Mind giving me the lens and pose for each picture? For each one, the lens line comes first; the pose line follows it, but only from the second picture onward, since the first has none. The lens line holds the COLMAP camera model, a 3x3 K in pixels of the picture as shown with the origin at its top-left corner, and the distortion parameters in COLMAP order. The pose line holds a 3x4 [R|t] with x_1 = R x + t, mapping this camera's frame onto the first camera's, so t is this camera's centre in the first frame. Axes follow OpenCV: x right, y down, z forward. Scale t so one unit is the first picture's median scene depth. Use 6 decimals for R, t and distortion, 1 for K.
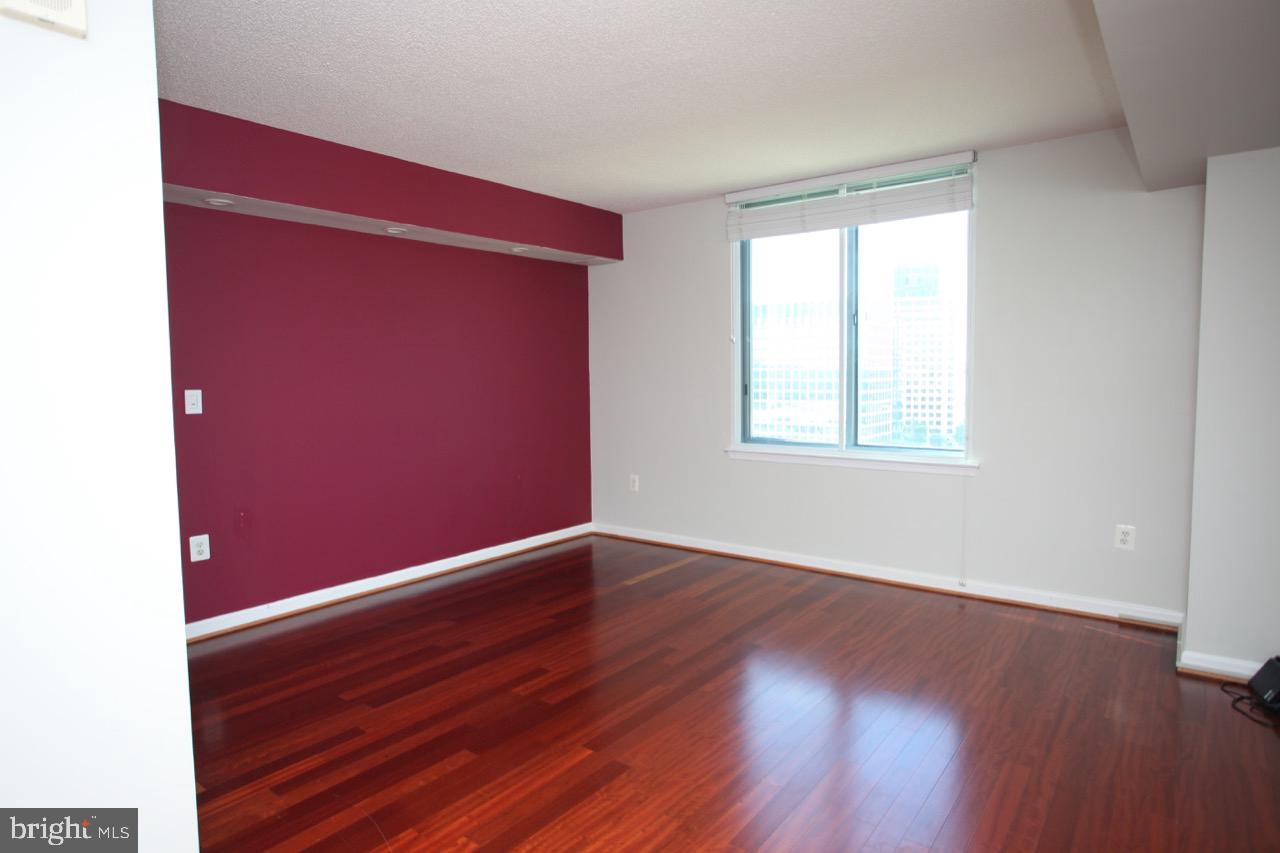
lens RADIAL K [[736.2, 0, 631.7], [0, 736.2, 421.7], [0, 0, 1]] dist [-0.072015, 0.046787]
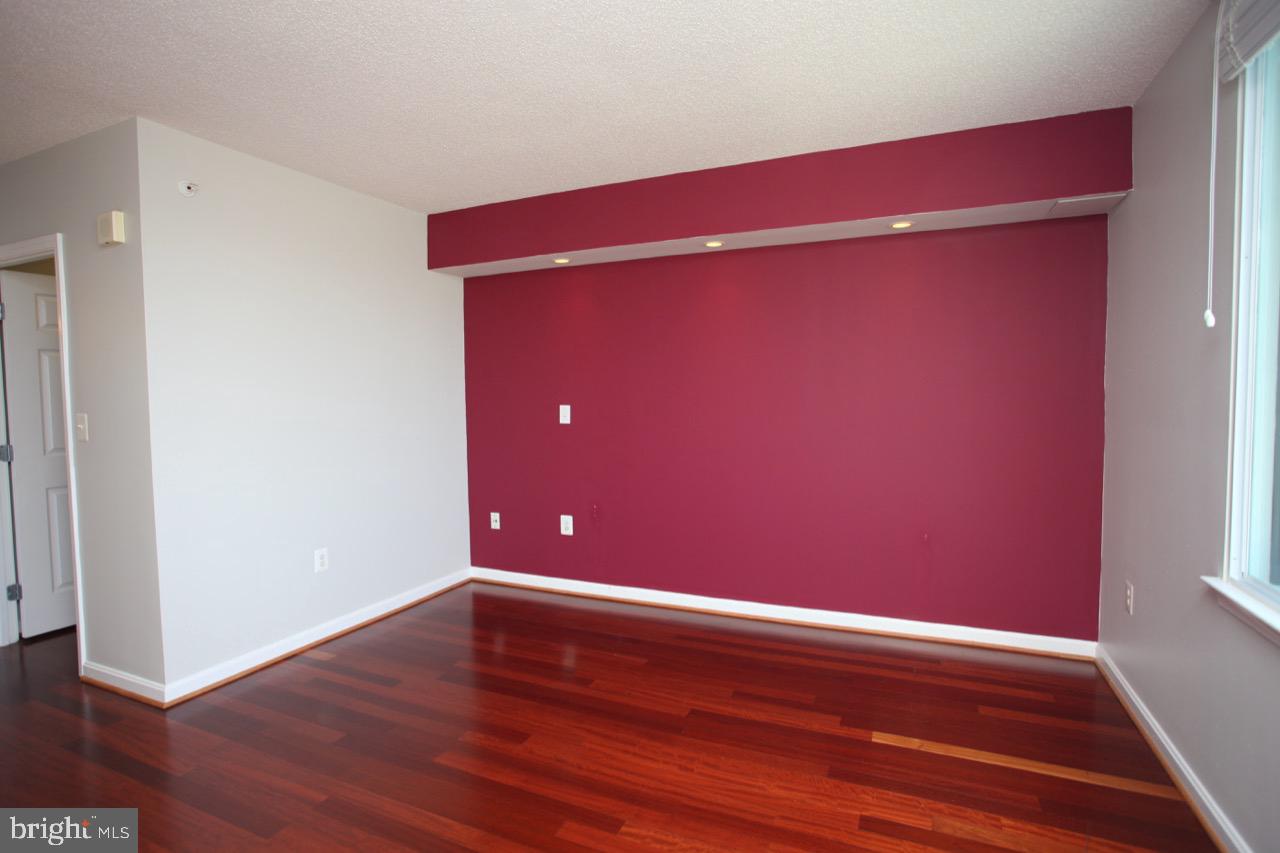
lens RADIAL K [[642.3, 0, 600.3], [0, 642.3, 420.4], [0, 0, 1]] dist [-0.087282, 0.047173]
pose [[0.222330, 0.061949, -0.973001, 0.541881], [-0.051872, 0.997317, 0.051645, -0.079639], [0.973591, 0.038990, 0.224947, 0.785106]]
